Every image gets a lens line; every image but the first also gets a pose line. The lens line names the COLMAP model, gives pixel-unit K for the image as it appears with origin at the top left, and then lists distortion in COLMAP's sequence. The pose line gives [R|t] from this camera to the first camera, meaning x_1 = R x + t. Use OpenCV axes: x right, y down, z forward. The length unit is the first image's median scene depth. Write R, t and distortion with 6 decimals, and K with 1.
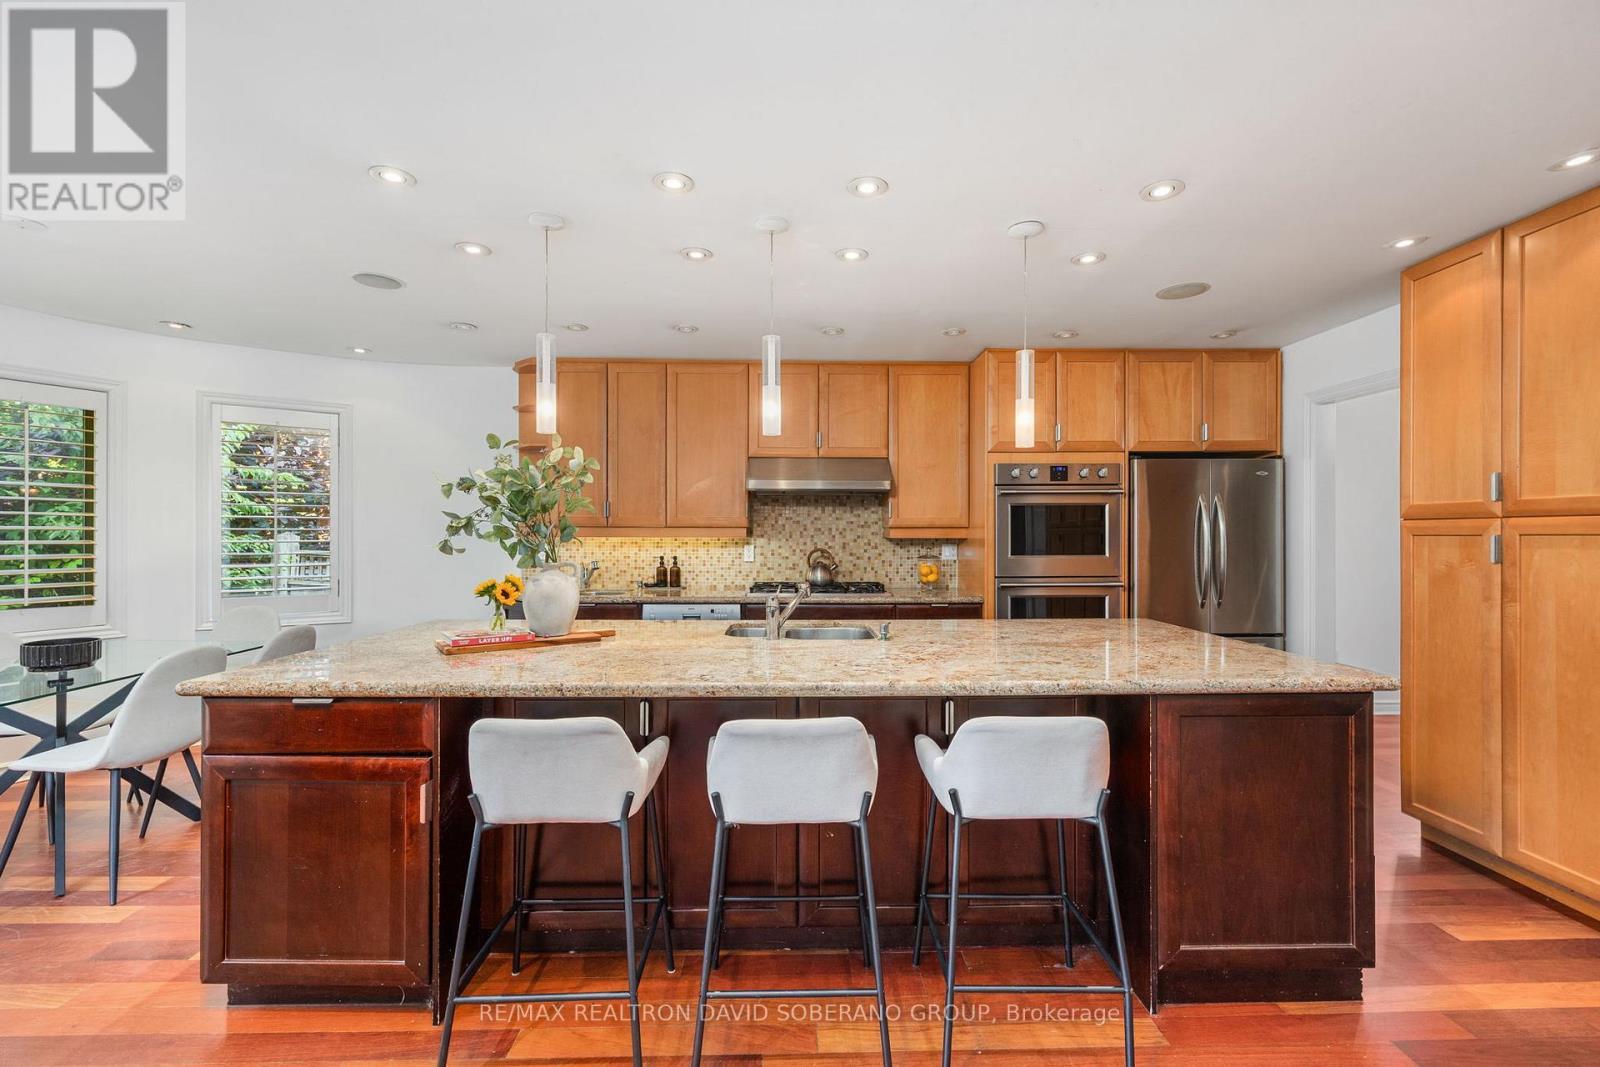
lens RADIAL K [[659.3, 0, 800.0], [0, 659.3, 533.5], [0, 0, 1]] dist [-0.000267, 0.000014]
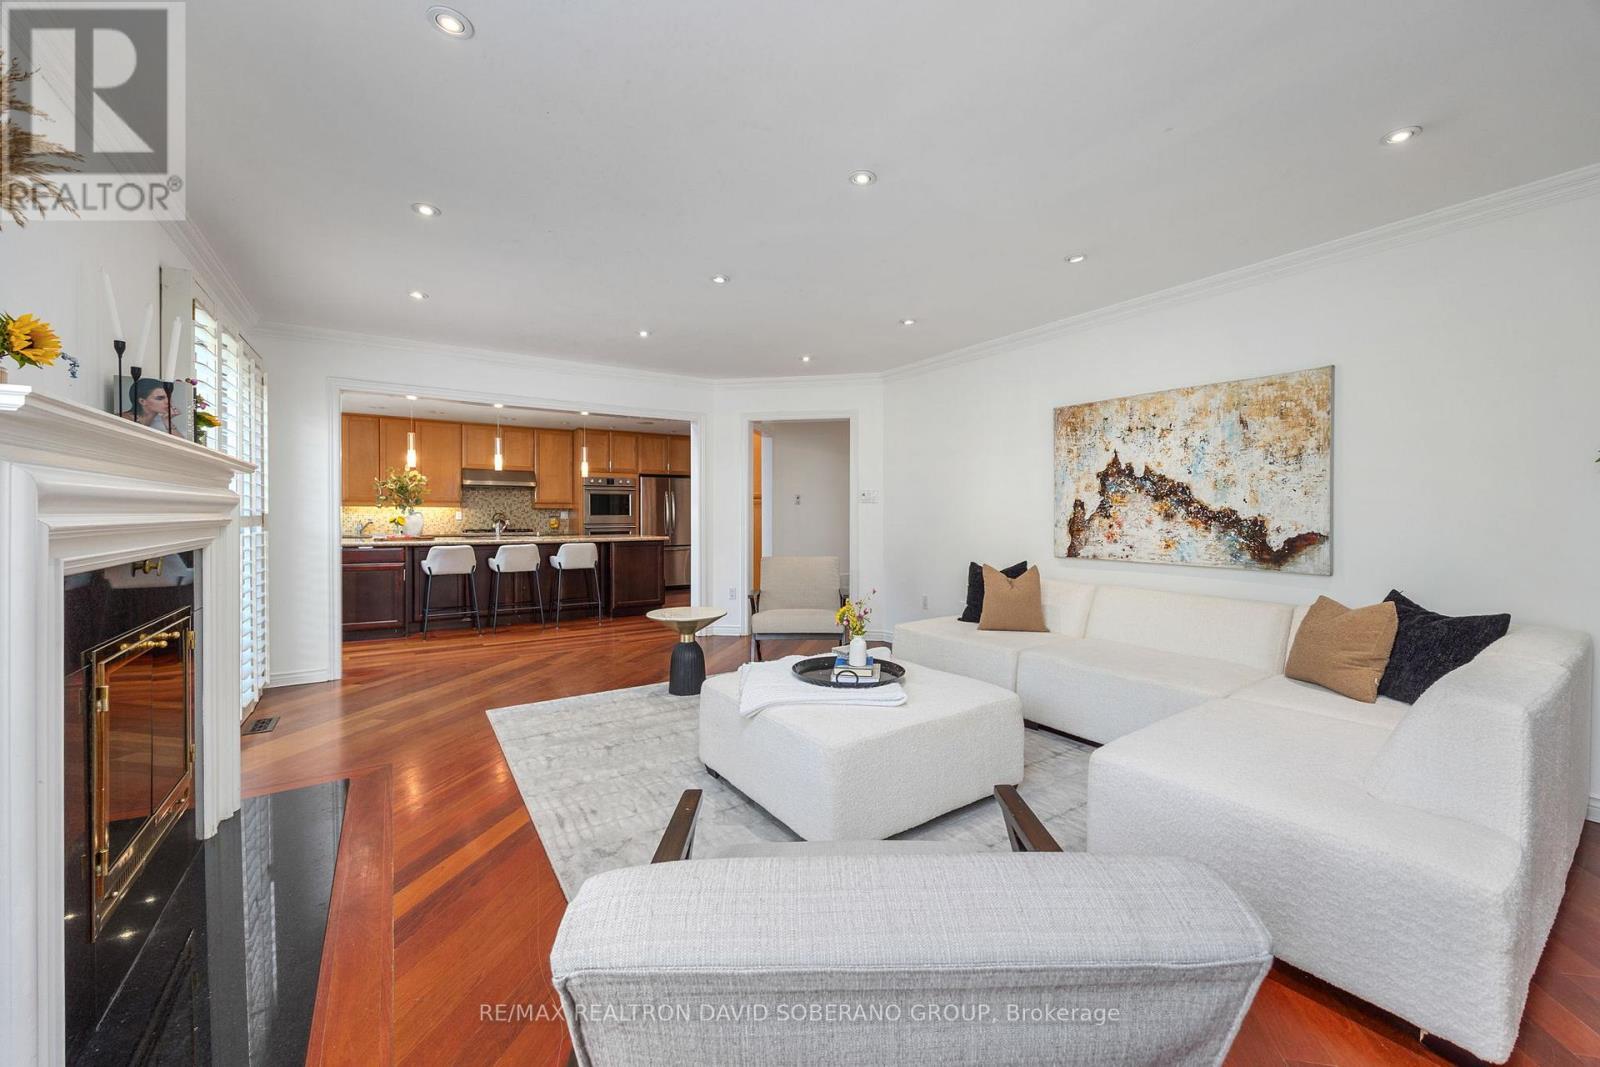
lens RADIAL K [[624.7, 0, 810.6], [0, 624.7, 520.8], [0, 0, 1]] dist [-0.001000, 0.000010]
pose [[0.838447, -0.004149, 0.544967, -0.226223], [0.000647, 0.999978, 0.006619, 0.036318], [-0.544982, -0.005197, 0.838432, -1.224865]]
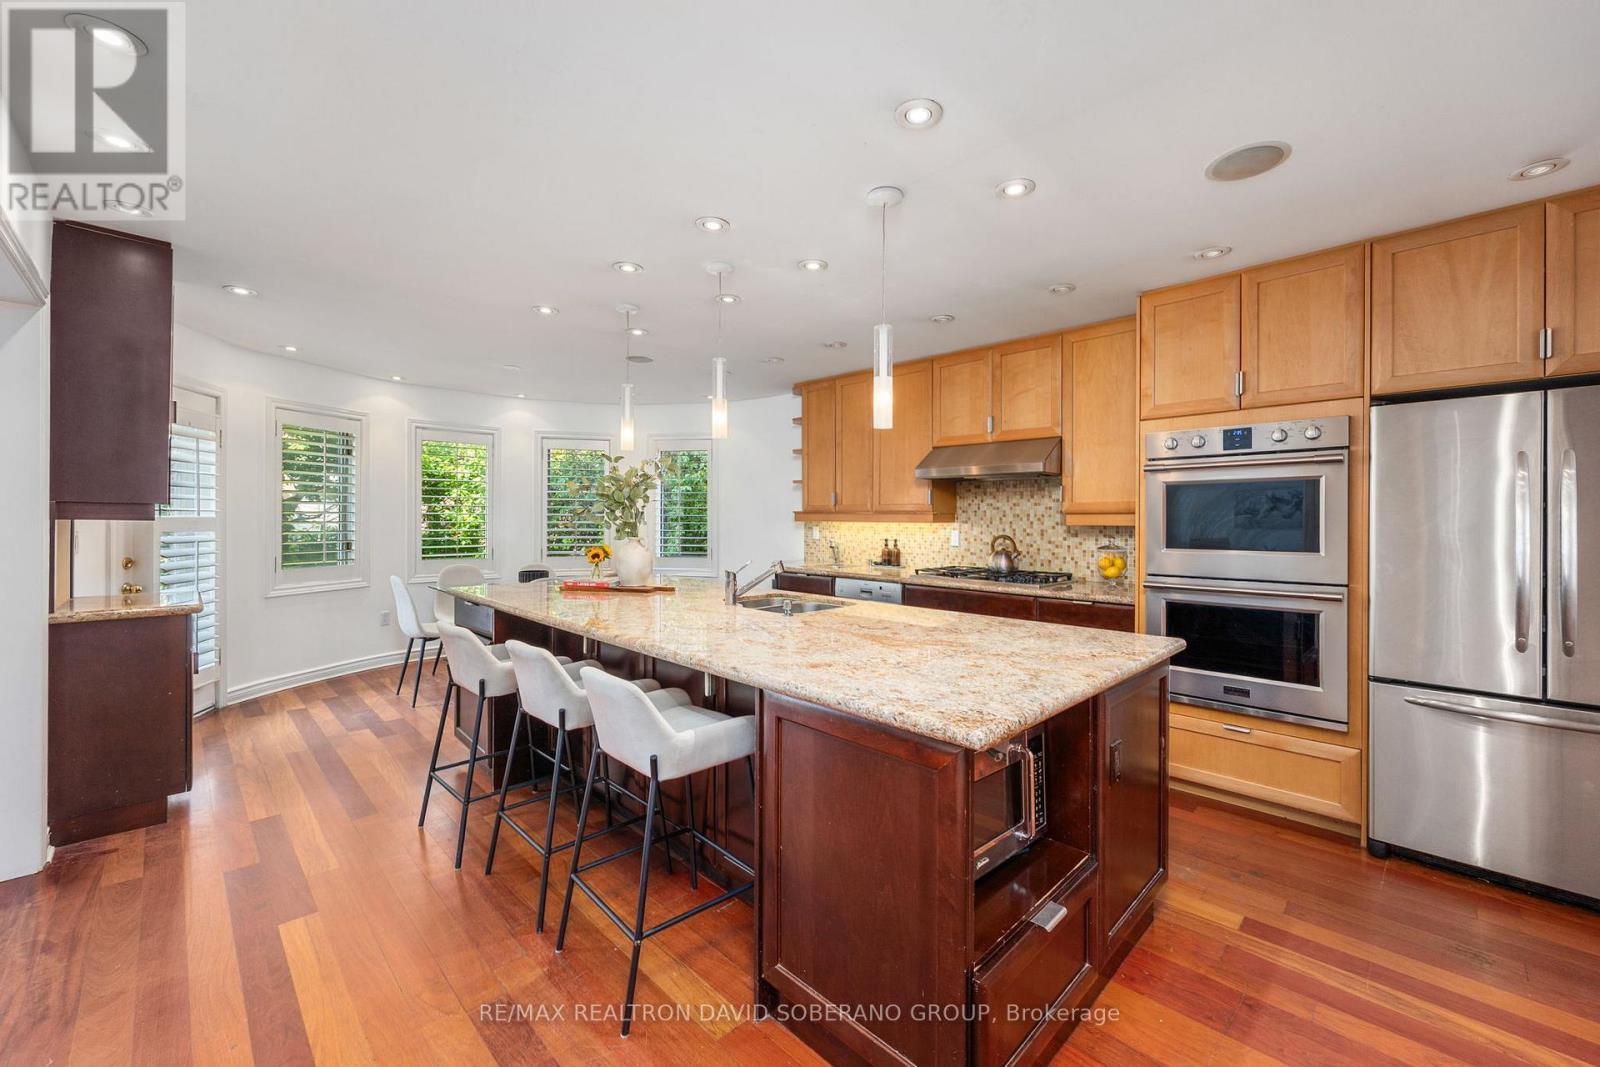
lens RADIAL K [[624.7, 0, 810.6], [0, 624.7, 520.8], [0, 0, 1]] dist [-0.001000, 0.000010]
pose [[0.698134, 0.006780, -0.715935, 0.504337], [-0.008349, 0.999964, 0.001329, 0.003261], [0.715918, 0.005049, 0.698166, 0.161224]]
